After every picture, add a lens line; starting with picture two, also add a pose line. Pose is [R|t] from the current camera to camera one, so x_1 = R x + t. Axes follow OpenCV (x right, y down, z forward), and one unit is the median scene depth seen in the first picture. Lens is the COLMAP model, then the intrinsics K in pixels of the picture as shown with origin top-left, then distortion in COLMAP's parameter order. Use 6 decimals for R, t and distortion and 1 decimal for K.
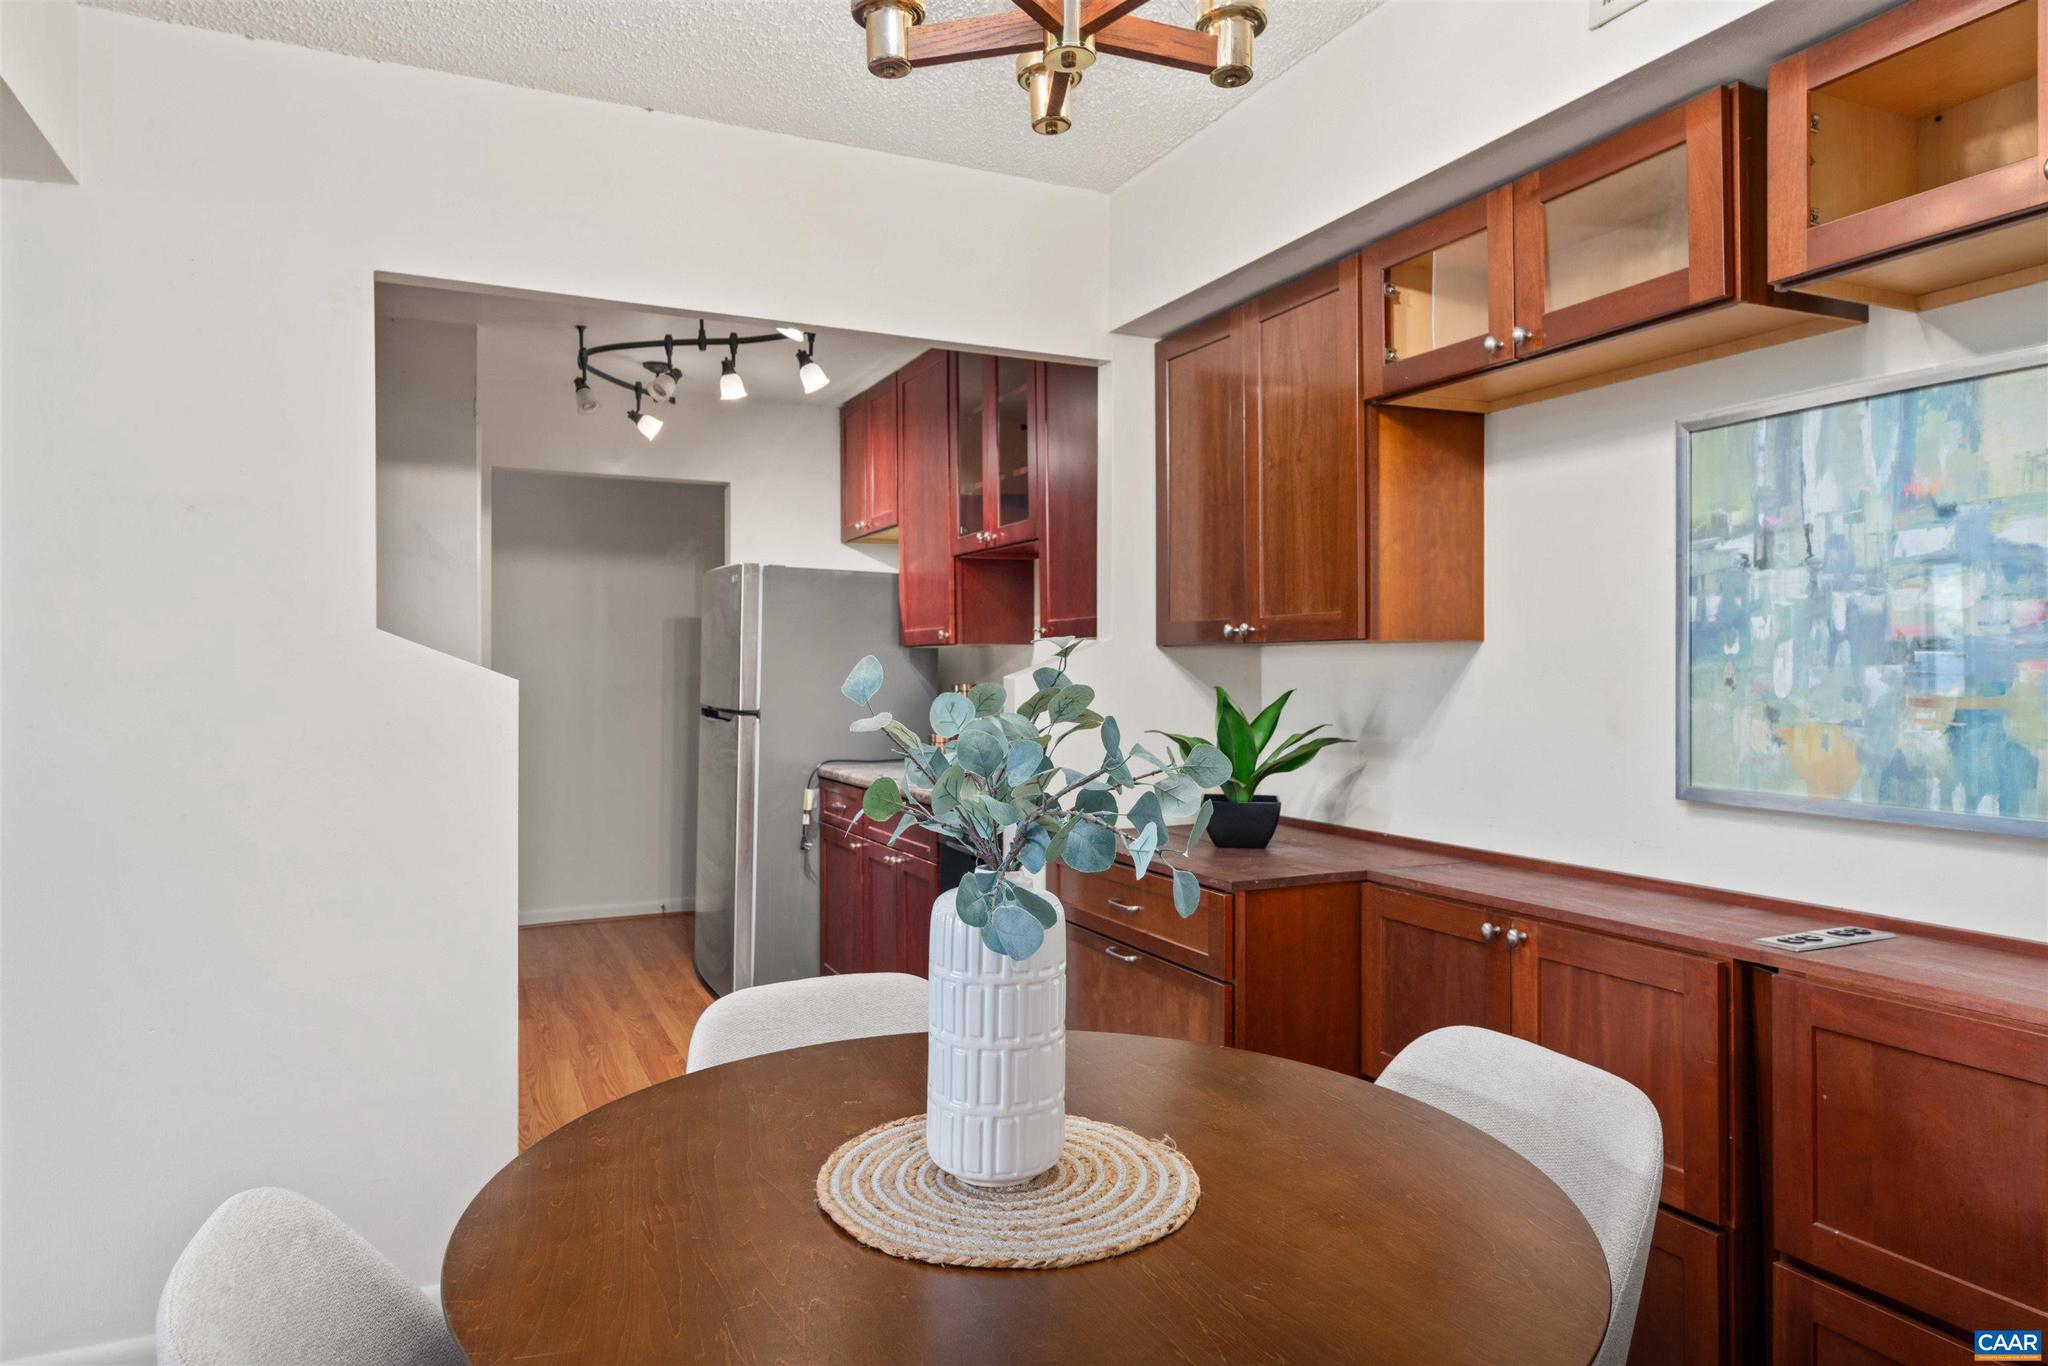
lens RADIAL K [[1247.2, 0, 1024.0], [0, 1247.2, 683.0], [0, 0, 1]] dist [0.002841, 0.002516]
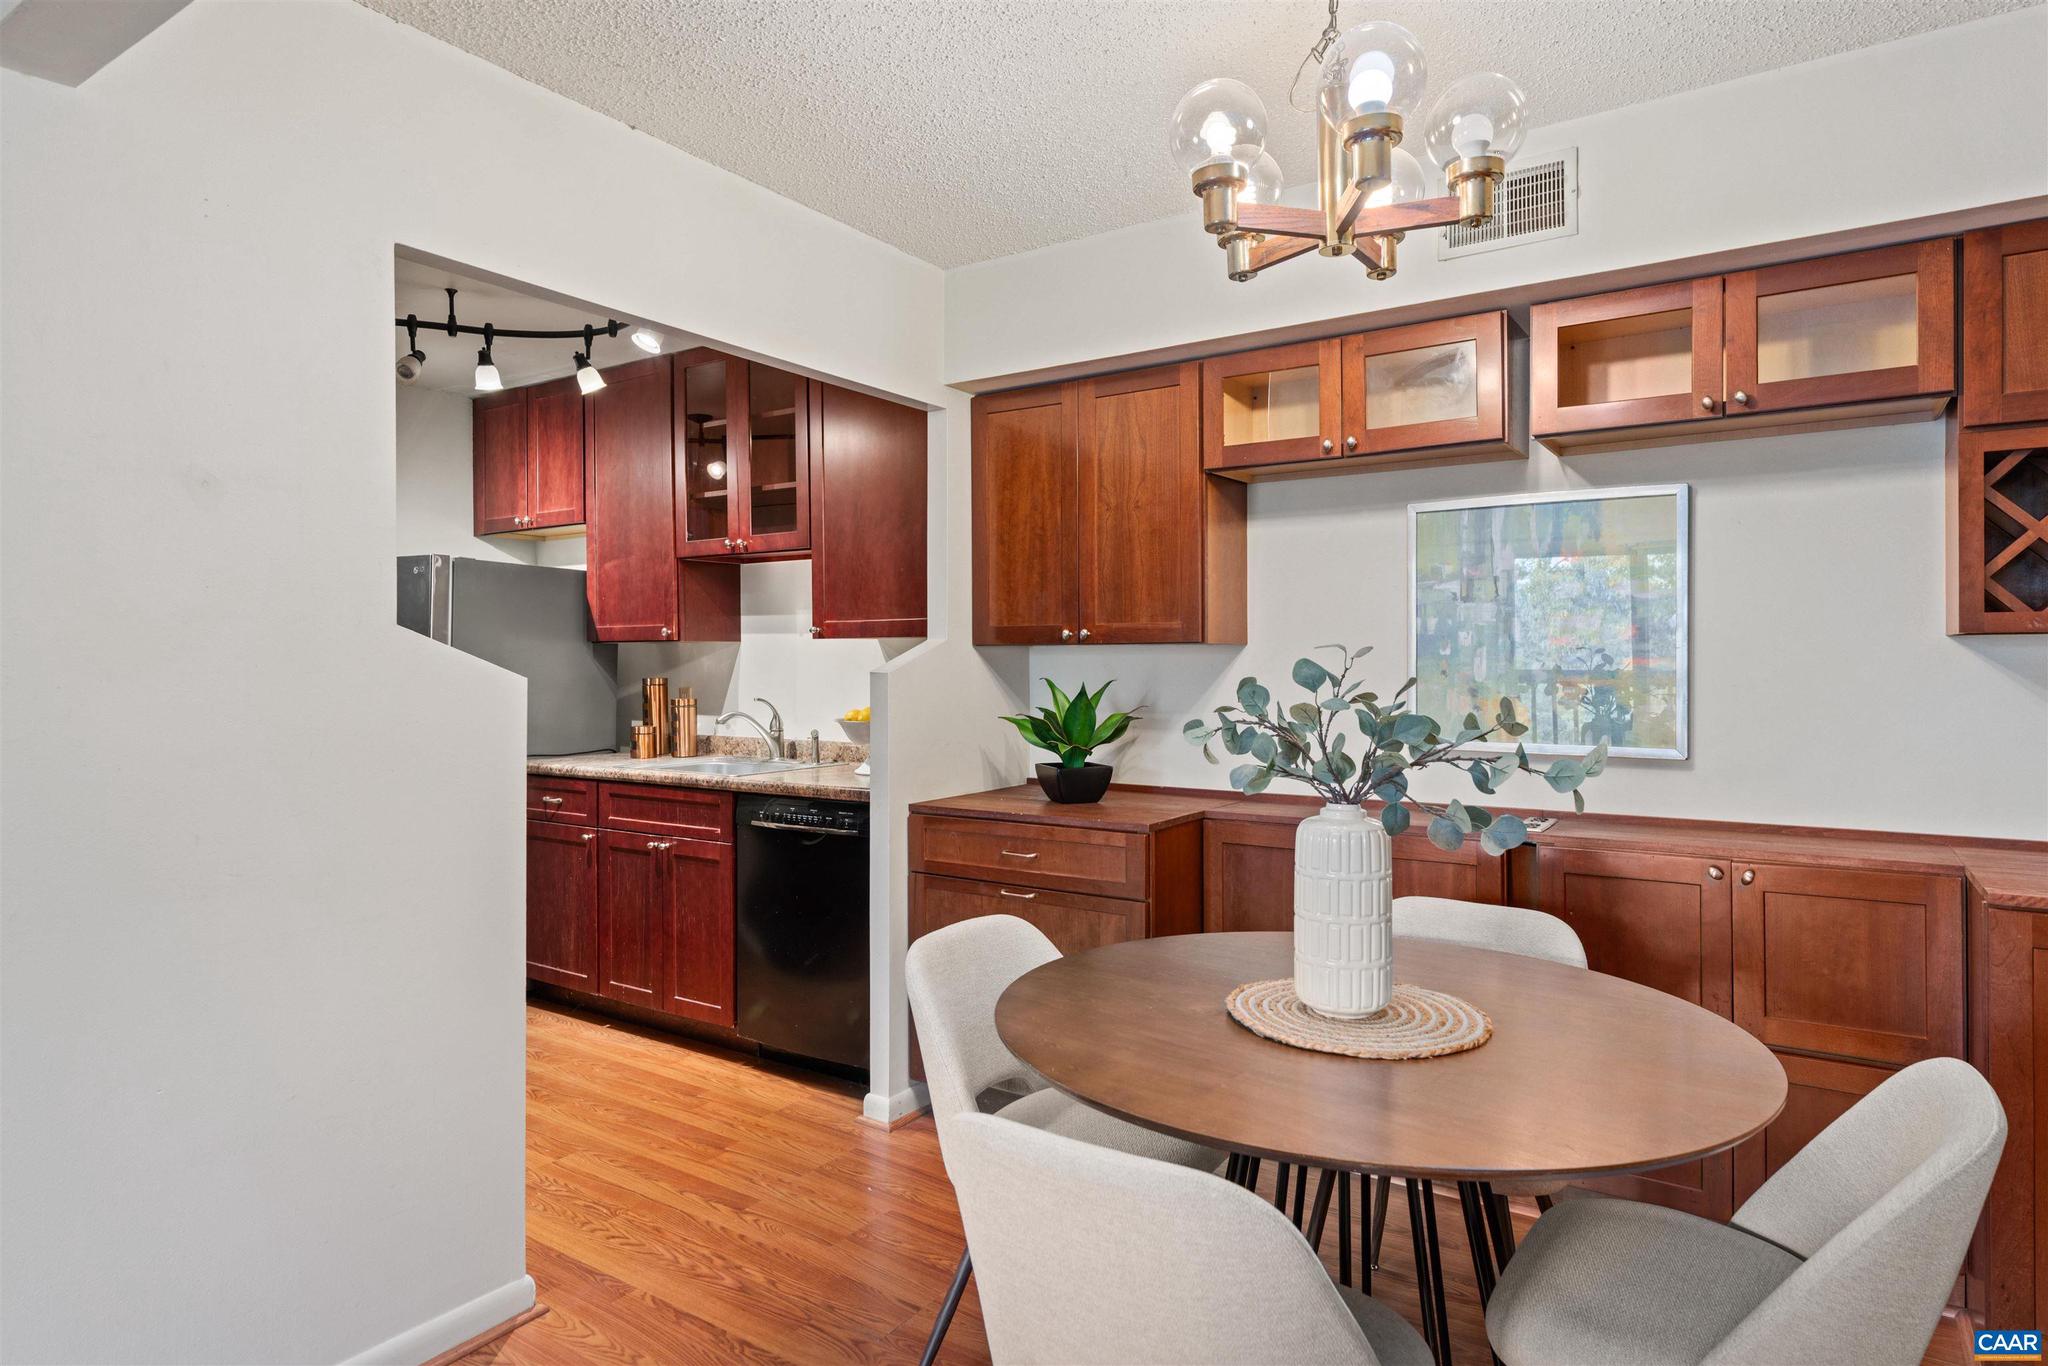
lens RADIAL K [[1131.1, 0, 1024.0], [0, 1131.1, 683.0], [0, 0, 1]] dist [-0.000522, 0.000222]
pose [[0.861022, -0.011469, 0.508438, -0.498521], [0.007361, 0.999922, 0.010088, -0.004517], [-0.508514, -0.004943, 0.861039, 0.024460]]
